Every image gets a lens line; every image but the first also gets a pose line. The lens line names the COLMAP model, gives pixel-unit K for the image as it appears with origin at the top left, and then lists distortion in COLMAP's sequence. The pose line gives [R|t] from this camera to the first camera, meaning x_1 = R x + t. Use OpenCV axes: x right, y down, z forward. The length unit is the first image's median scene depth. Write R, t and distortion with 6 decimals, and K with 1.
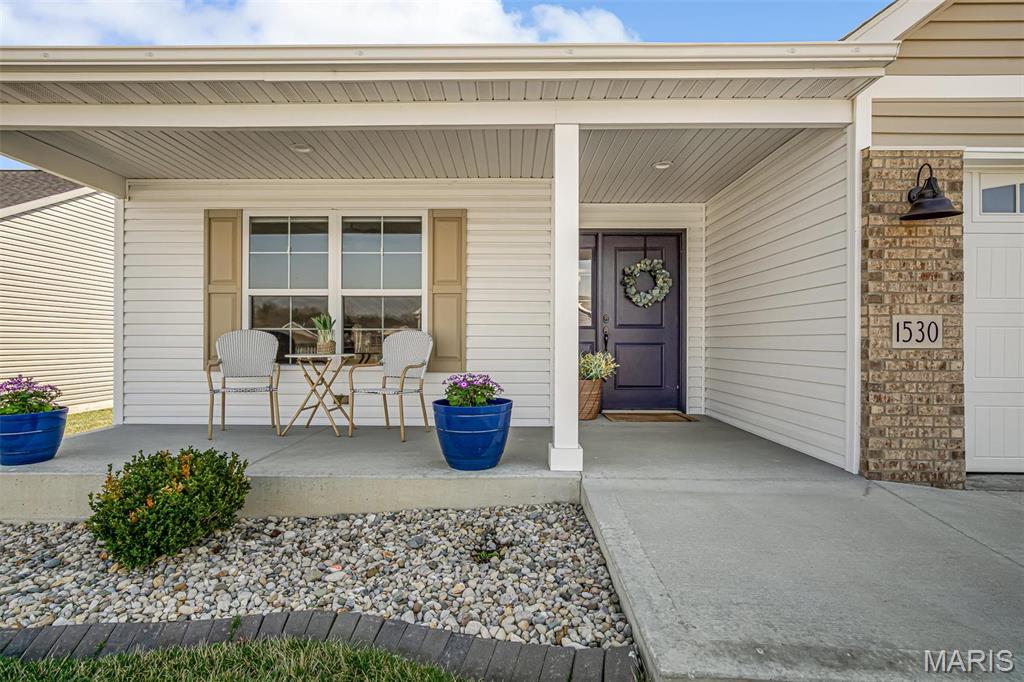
lens RADIAL K [[546.7, 0, 506.9], [0, 546.7, 341.3], [0, 0, 1]] dist [-0.004810, -0.000098]
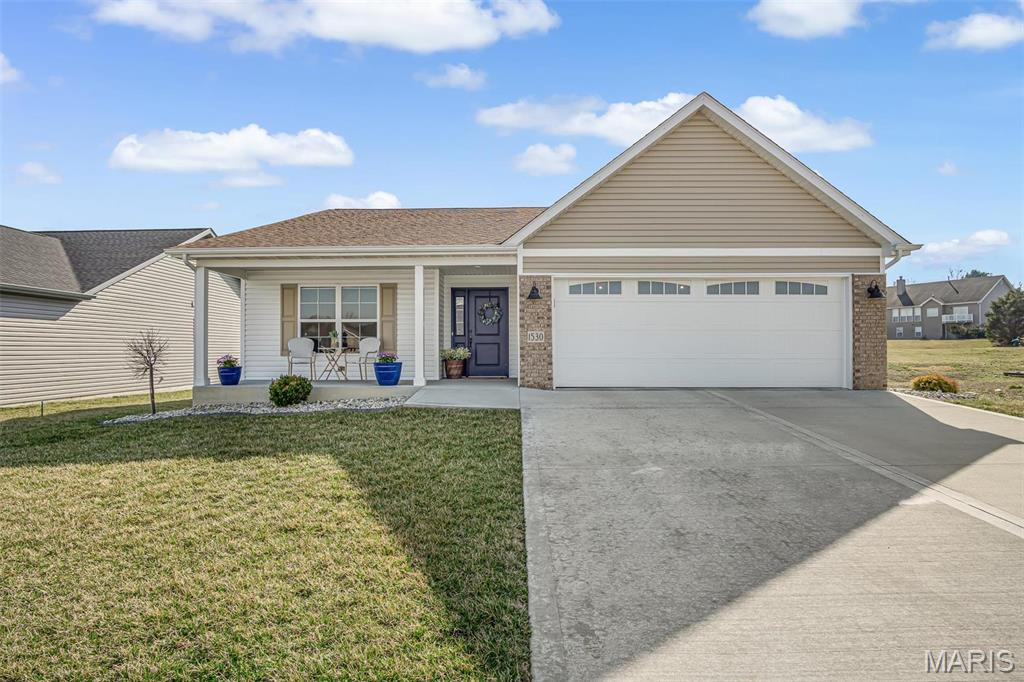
lens RADIAL K [[553.4, 0, 507.3], [0, 553.4, 341.1], [0, 0, 1]] dist [-0.027538, 0.003695]
pose [[0.999978, -0.005561, -0.003724, 0.426508], [0.005515, 0.999912, -0.012104, 0.028212], [0.003791, 0.012083, 0.999920, -1.395330]]
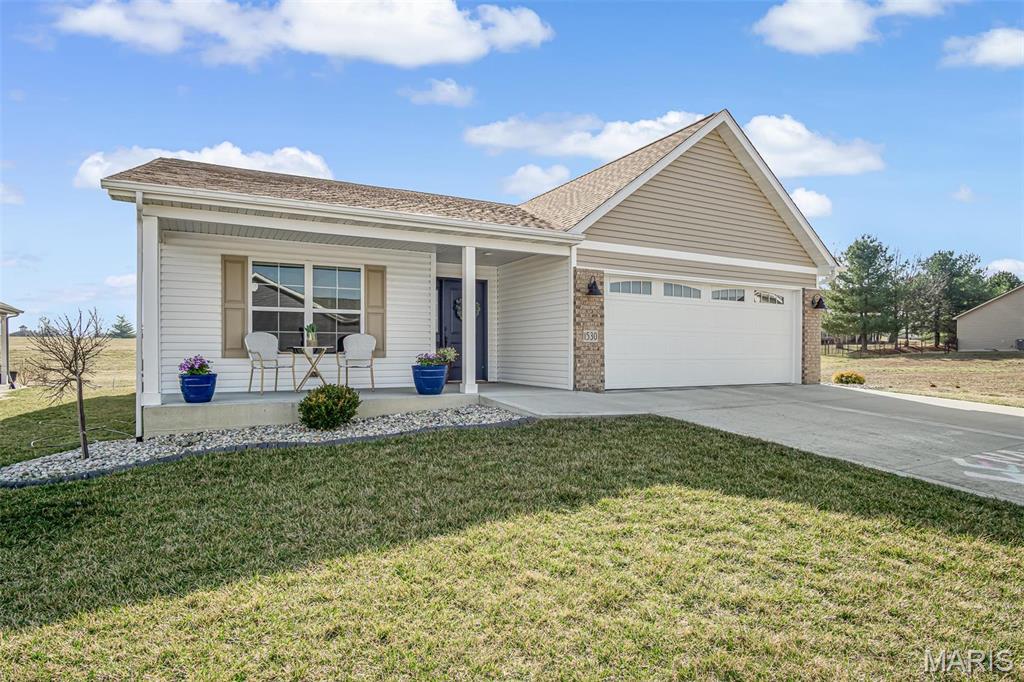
lens RADIAL K [[553.4, 0, 507.3], [0, 553.4, 341.1], [0, 0, 1]] dist [-0.027538, 0.003695]
pose [[0.874793, 0.005549, 0.484464, -0.662618], [0.001081, 0.999910, -0.013406, 0.030702], [-0.484495, 0.012252, 0.874708, -0.846706]]
